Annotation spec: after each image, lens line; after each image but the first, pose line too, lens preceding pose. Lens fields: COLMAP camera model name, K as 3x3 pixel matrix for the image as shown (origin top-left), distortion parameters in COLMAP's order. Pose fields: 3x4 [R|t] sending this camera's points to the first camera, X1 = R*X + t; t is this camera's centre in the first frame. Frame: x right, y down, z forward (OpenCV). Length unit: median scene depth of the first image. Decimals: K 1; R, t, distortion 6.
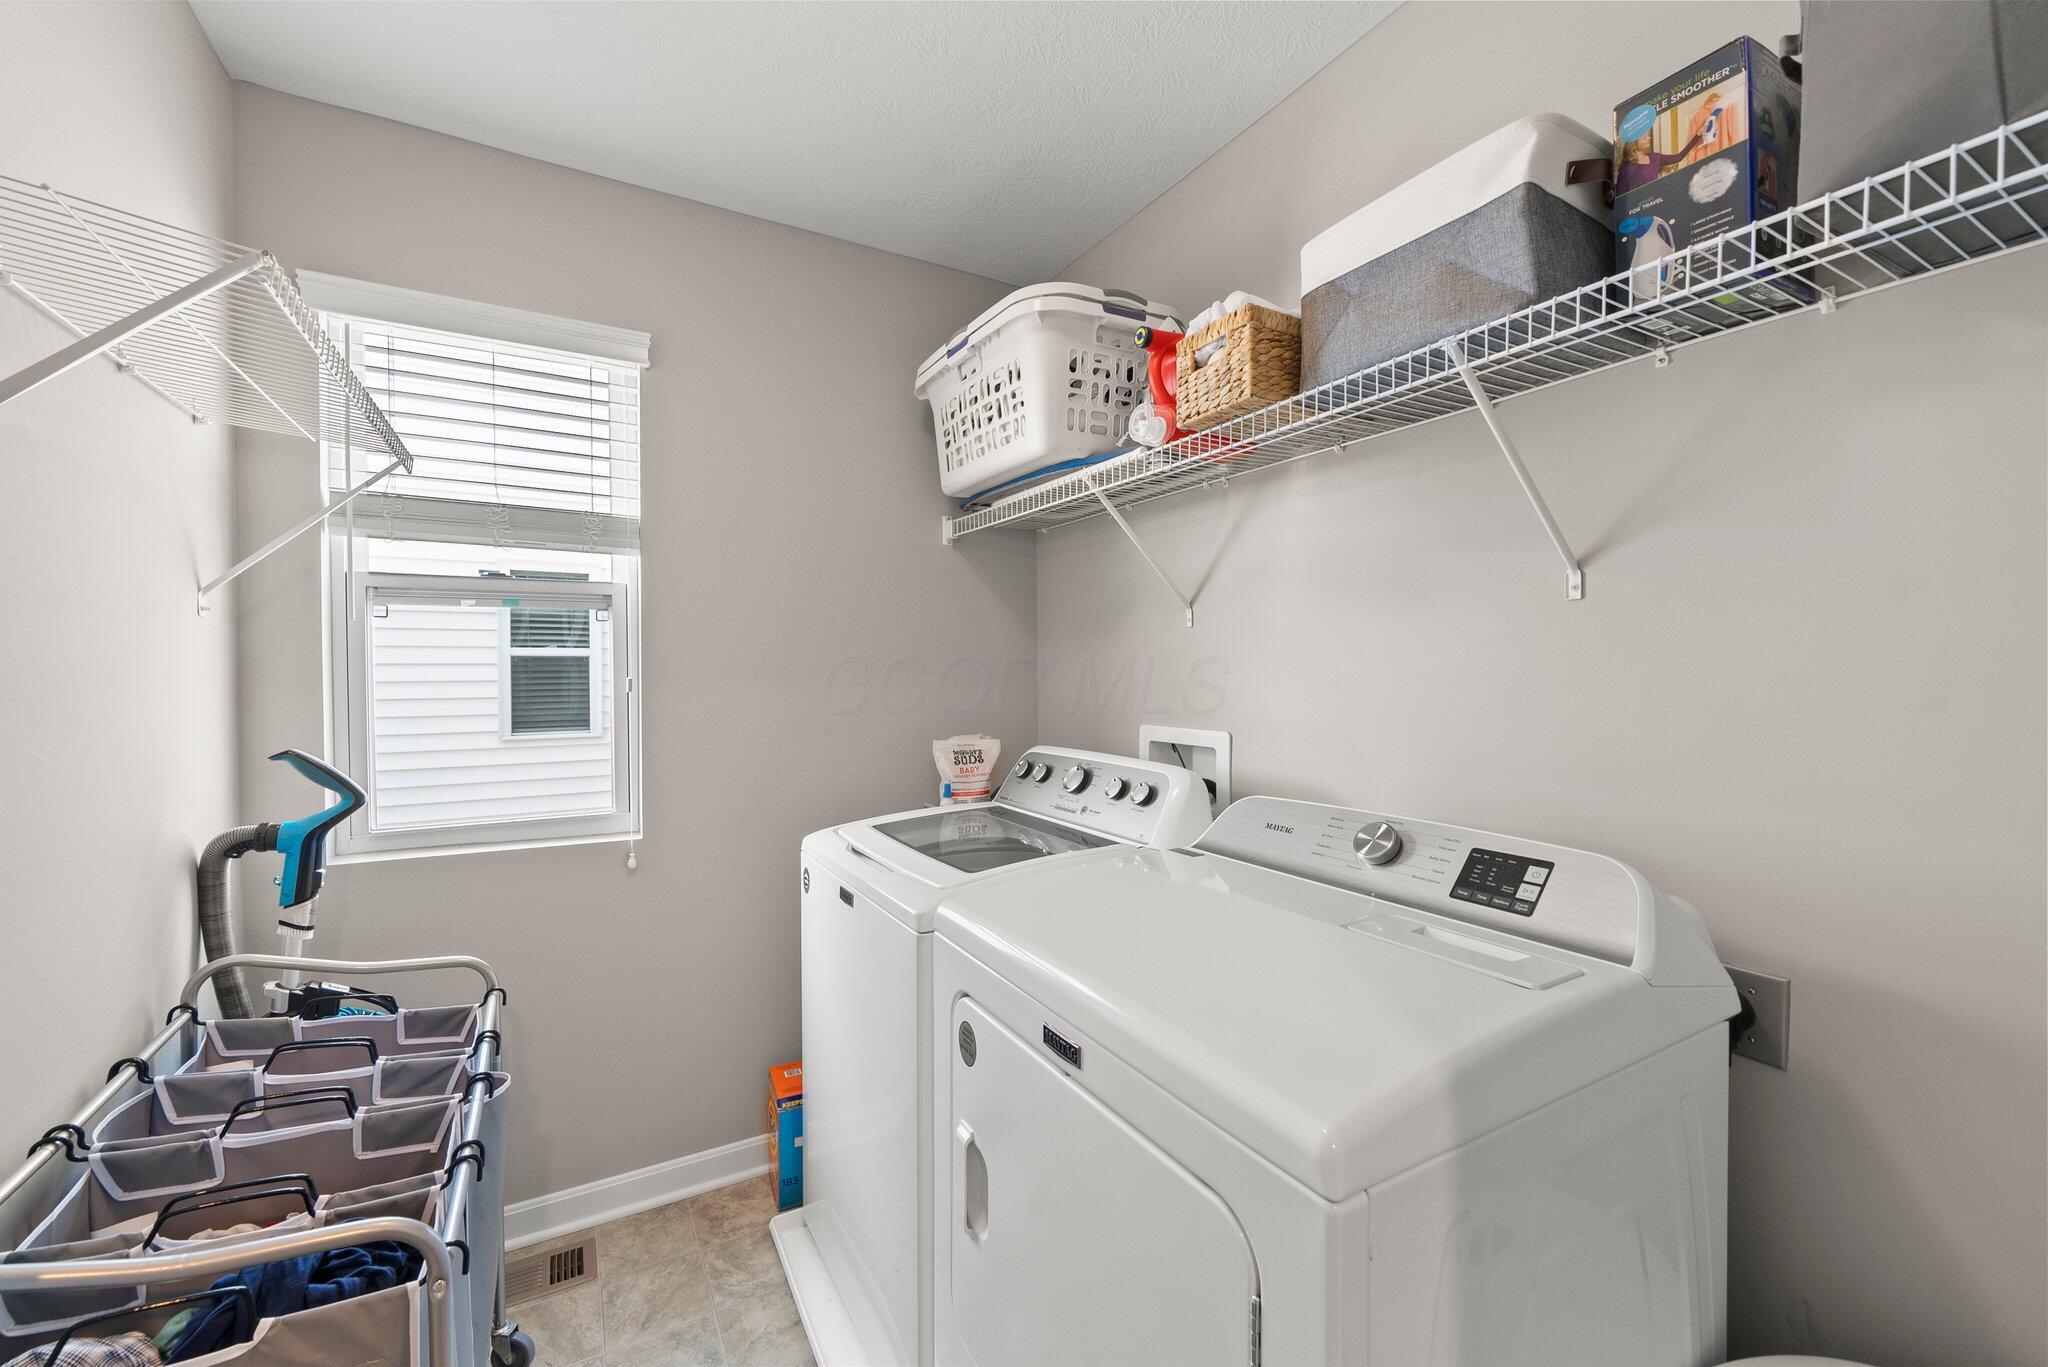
lens RADIAL K [[800.1, 0, 1017.4], [0, 800.1, 681.4], [0, 0, 1]] dist [0.001295, 0.000402]
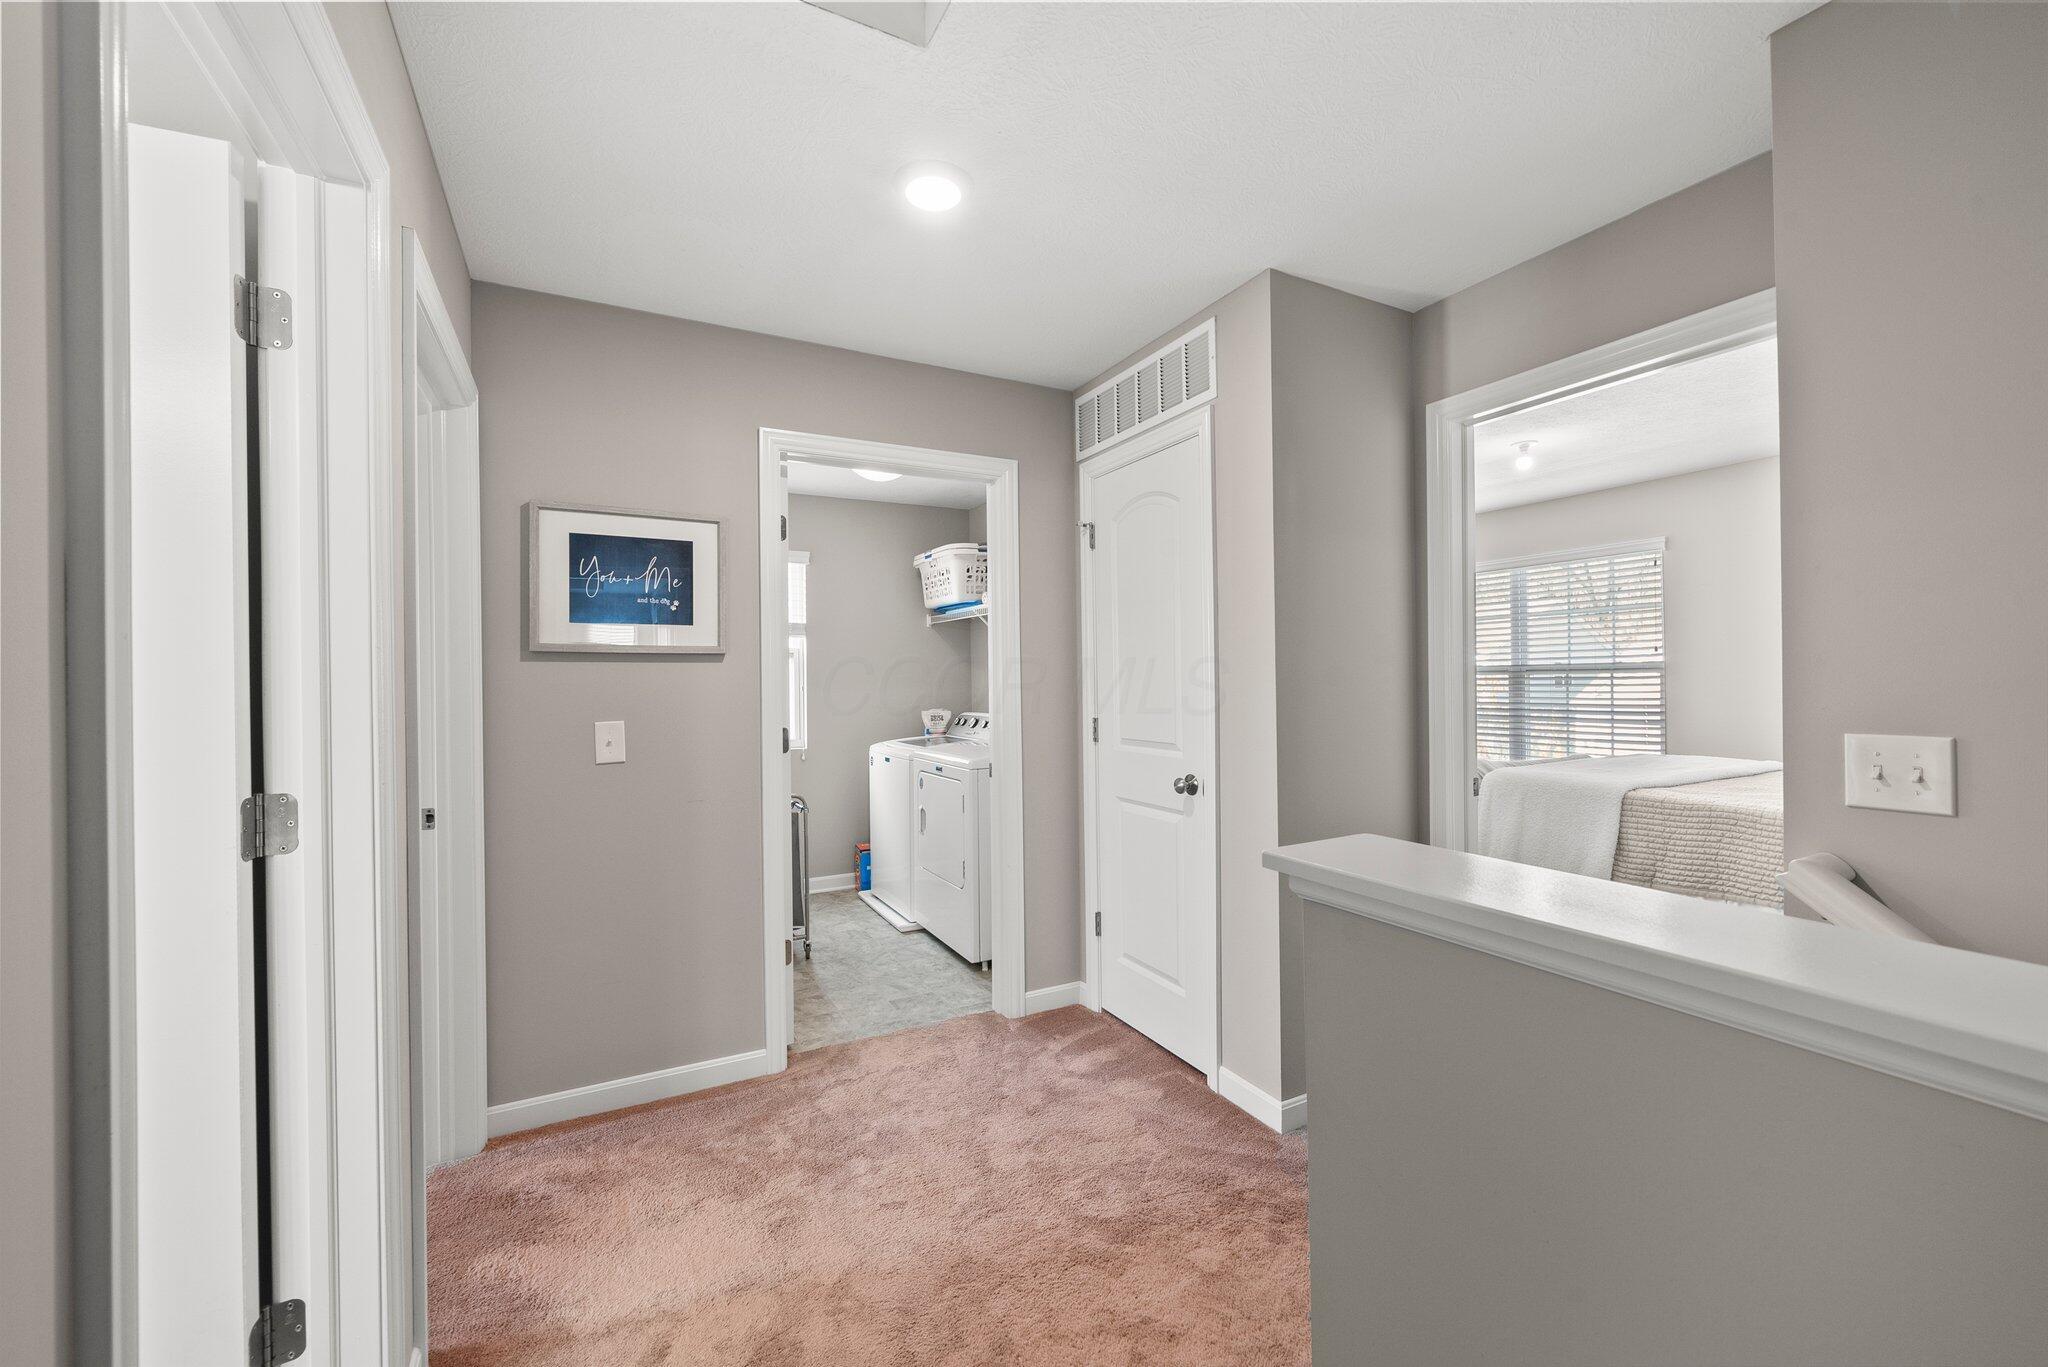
lens RADIAL K [[800.1, 0, 1028.9], [0, 800.1, 689.6], [0, 0, 1]] dist [0.001295, 0.000402]
pose [[0.999659, -0.008019, -0.024846, 0.301656], [0.007918, 0.999960, -0.004159, 0.024055], [0.024879, 0.003961, 0.999683, -1.525082]]
